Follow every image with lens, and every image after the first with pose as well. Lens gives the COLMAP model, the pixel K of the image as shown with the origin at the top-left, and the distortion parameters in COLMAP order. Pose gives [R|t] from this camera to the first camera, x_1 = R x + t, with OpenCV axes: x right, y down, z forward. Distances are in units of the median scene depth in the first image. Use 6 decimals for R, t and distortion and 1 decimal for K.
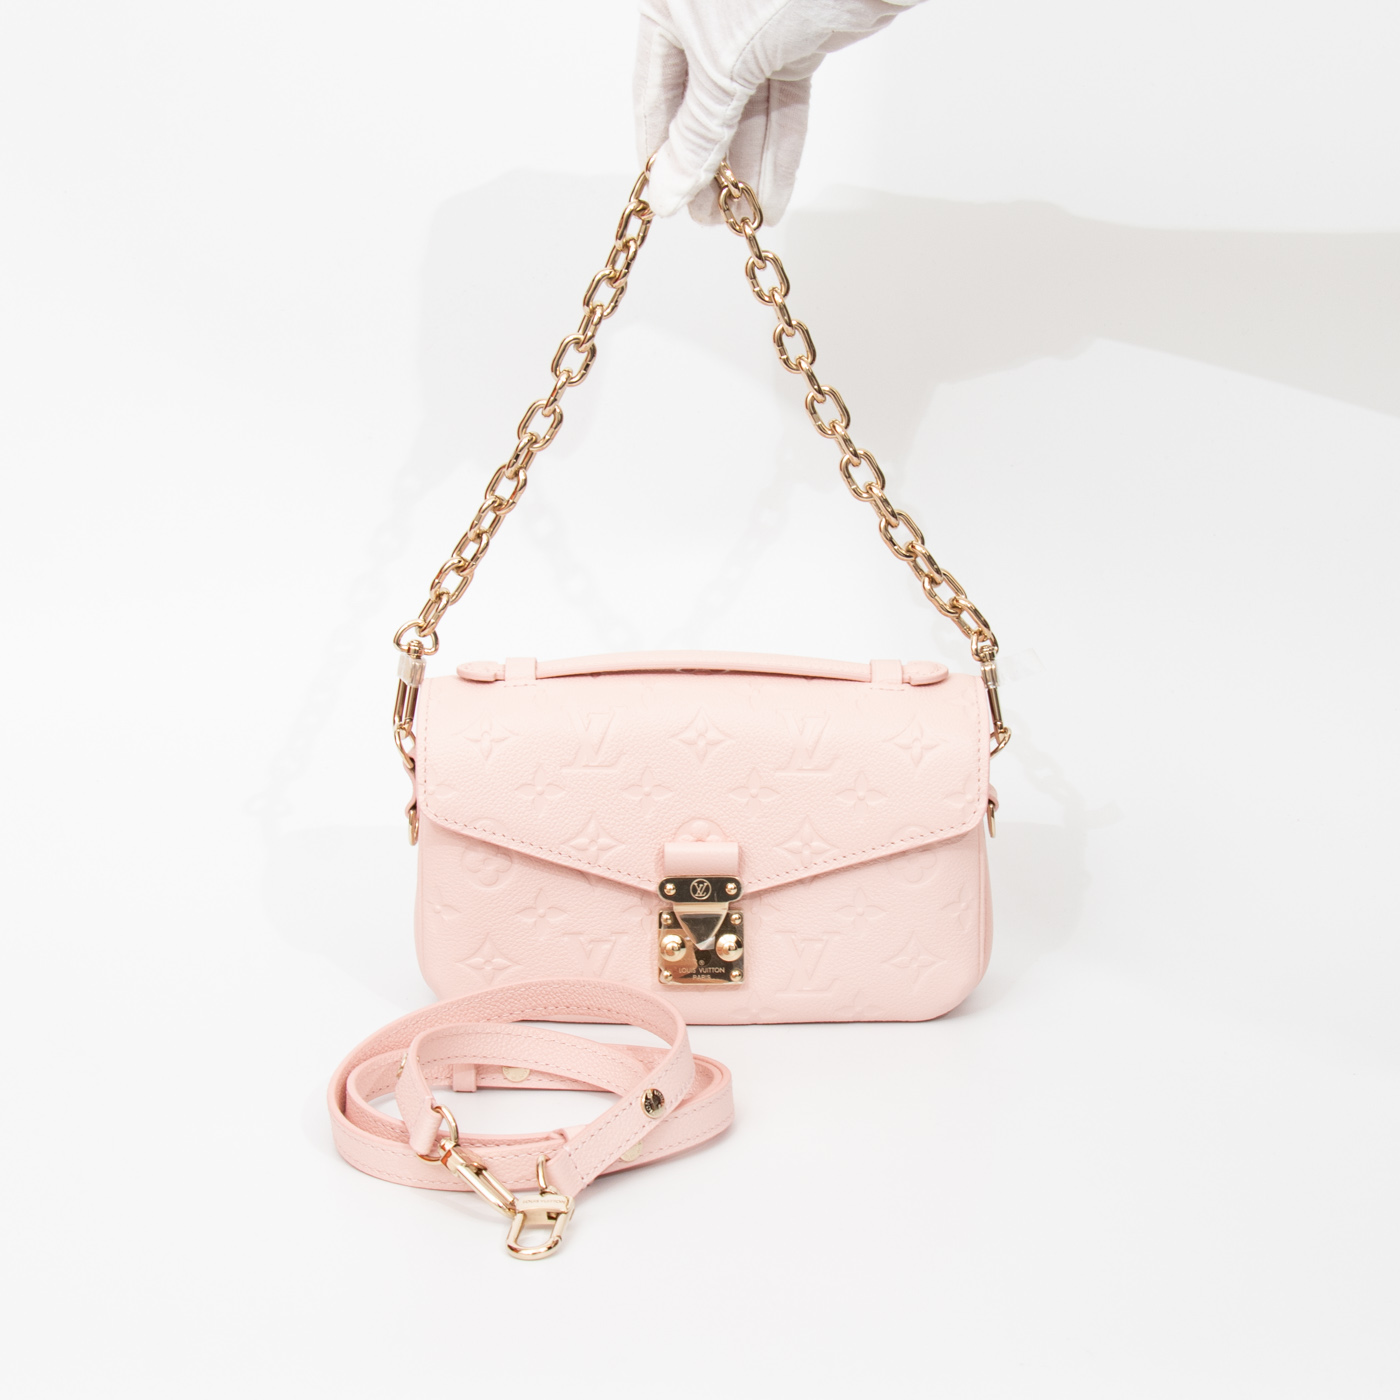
lens RADIAL K [[2607.2, 0, 700.0], [0, 2607.2, 700.0], [0, 0, 1]] dist [0.008632, -0.013845]
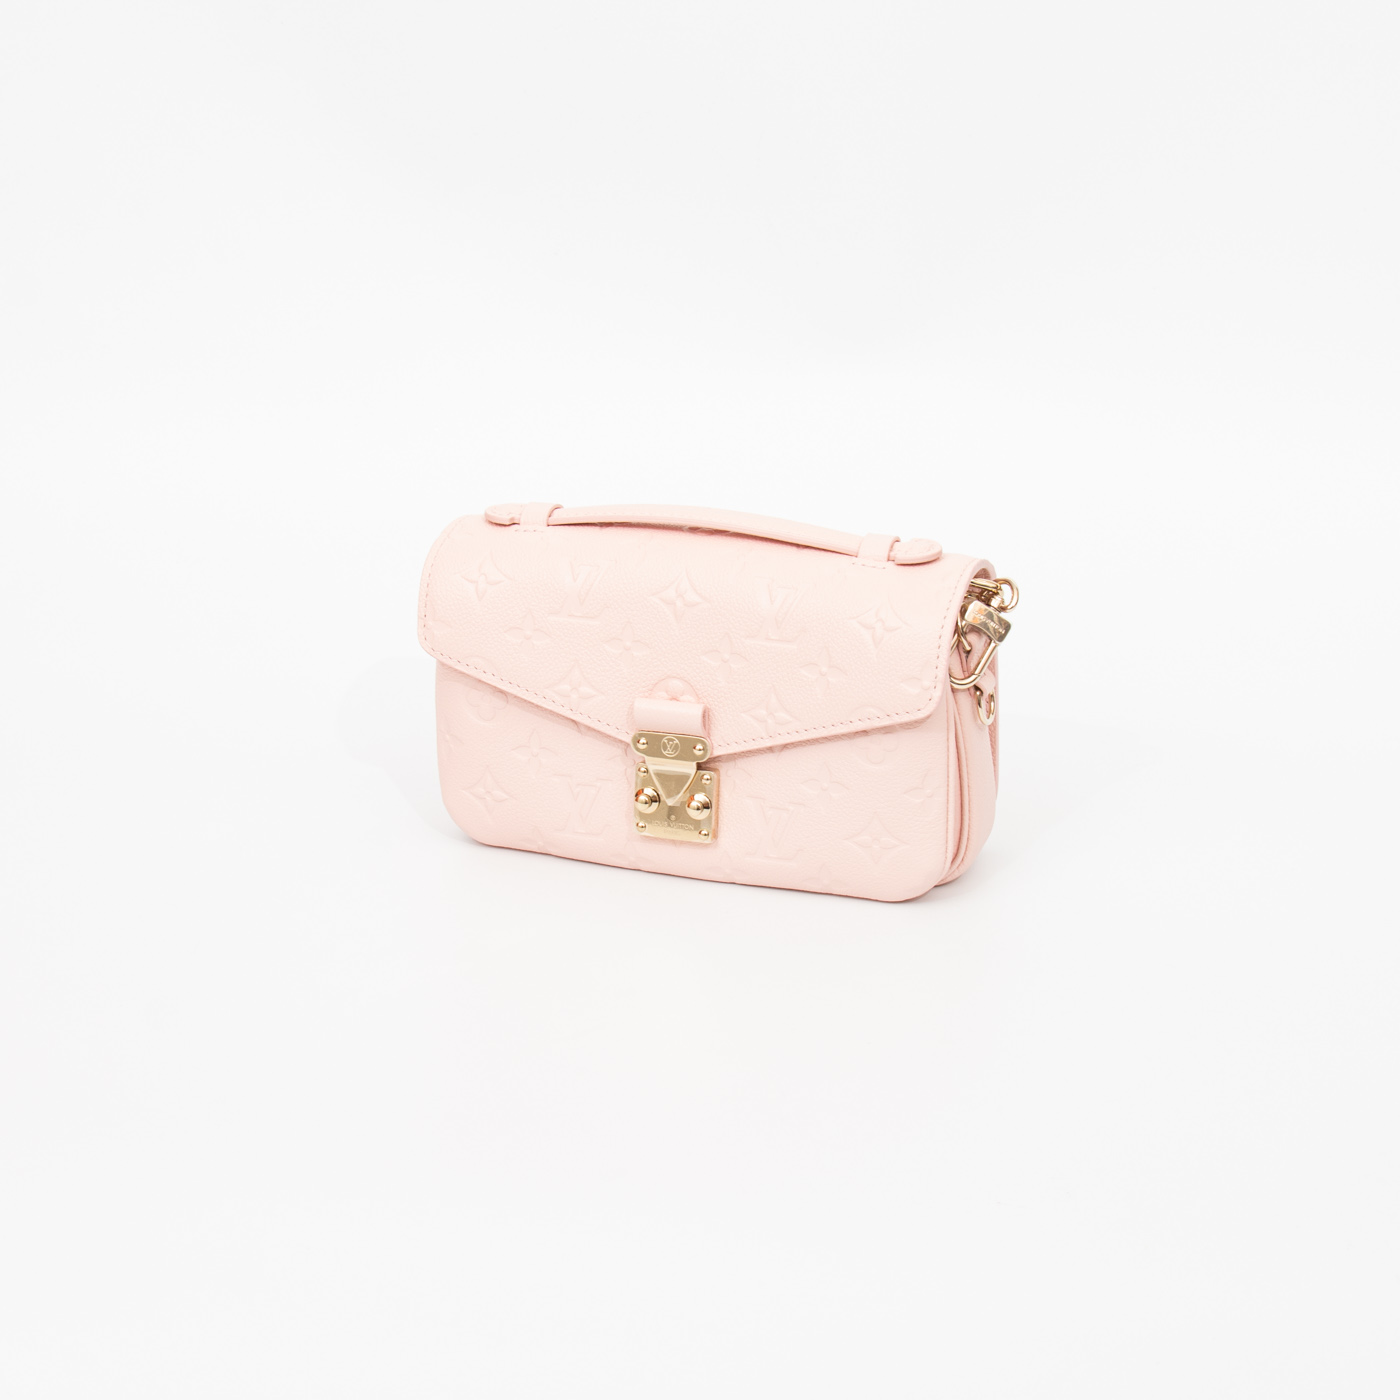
lens RADIAL K [[2607.2, 0, 700.0], [0, 2607.2, 700.0], [0, 0, 1]] dist [0.008632, -0.013845]
pose [[0.935851, 0.102919, -0.337031, 0.350888], [-0.072235, 0.992119, 0.102384, -0.050159], [0.344912, -0.071470, 0.935910, 0.054797]]
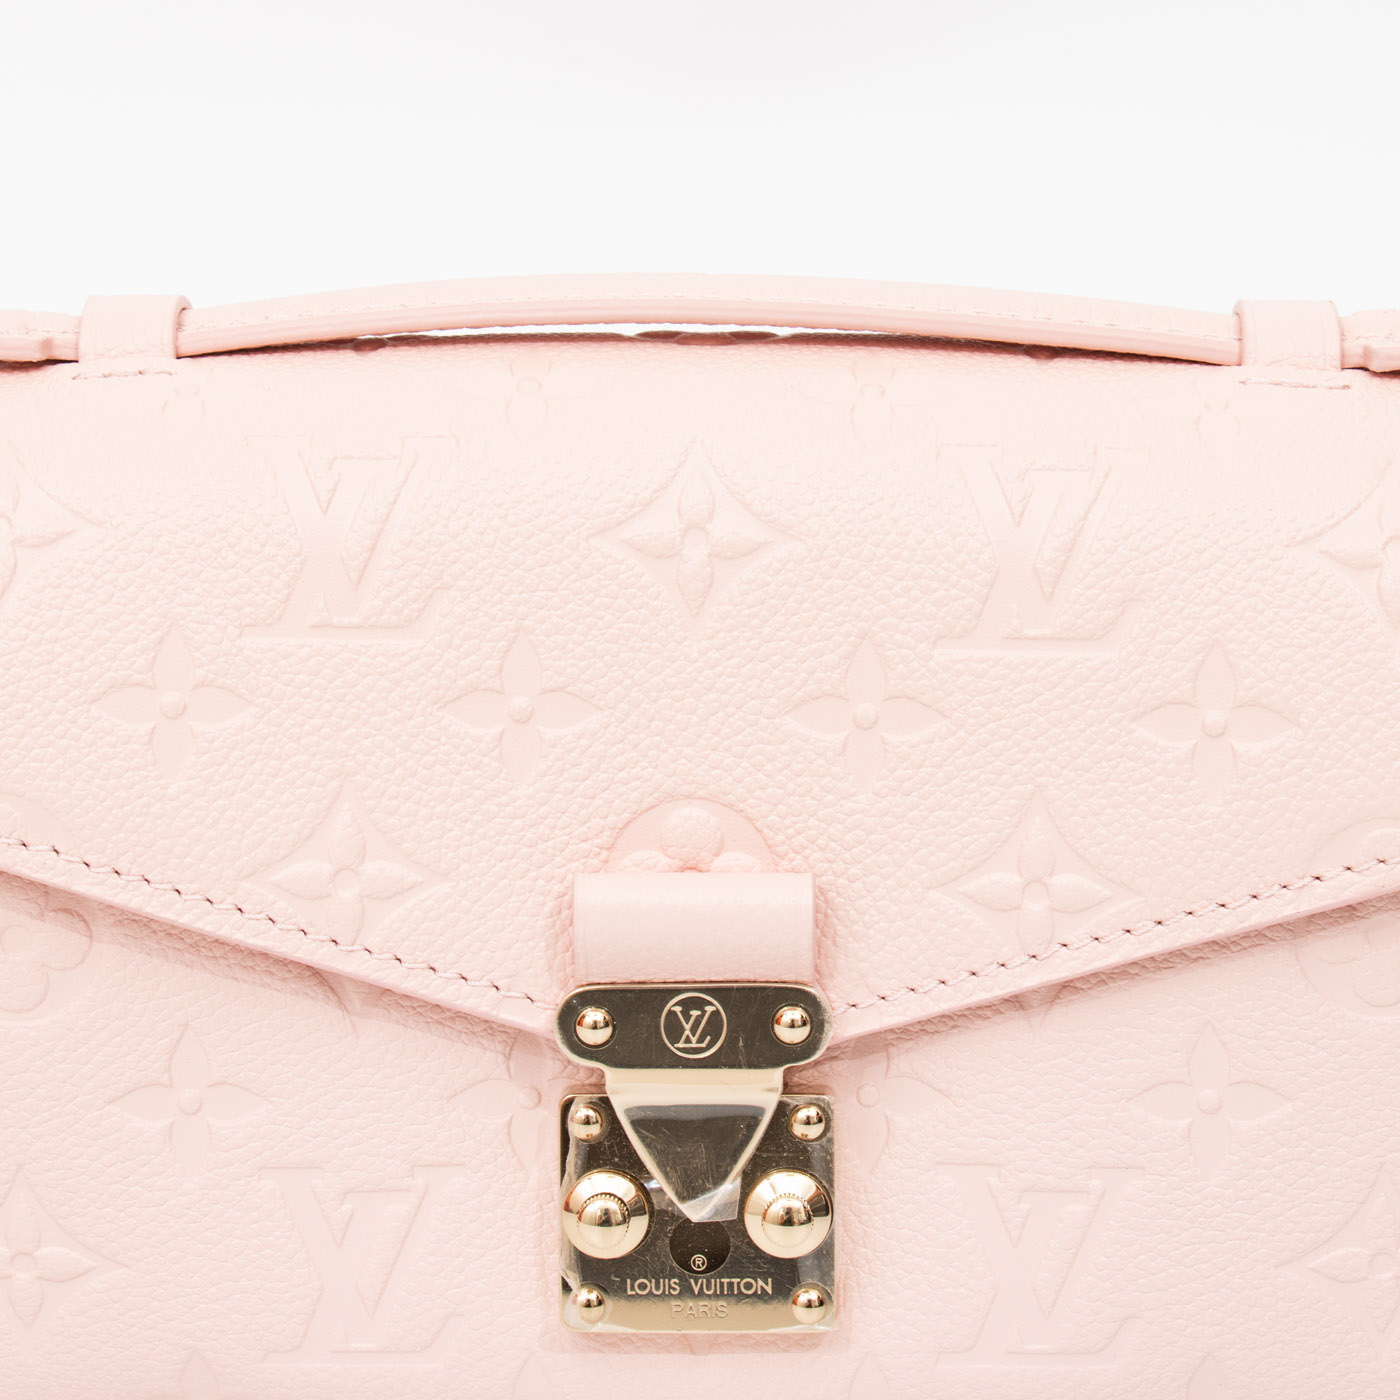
lens RADIAL K [[4034.7, 0, 700.0], [0, 4034.7, 700.0], [0, 0, 1]] dist [0.062651, 0.171954]
pose [[0.999515, 0.000101, -0.031148, 0.015980], [-0.000509, 0.999914, -0.013072, 0.040114], [0.031144, 0.013082, 0.999429, 0.519661]]
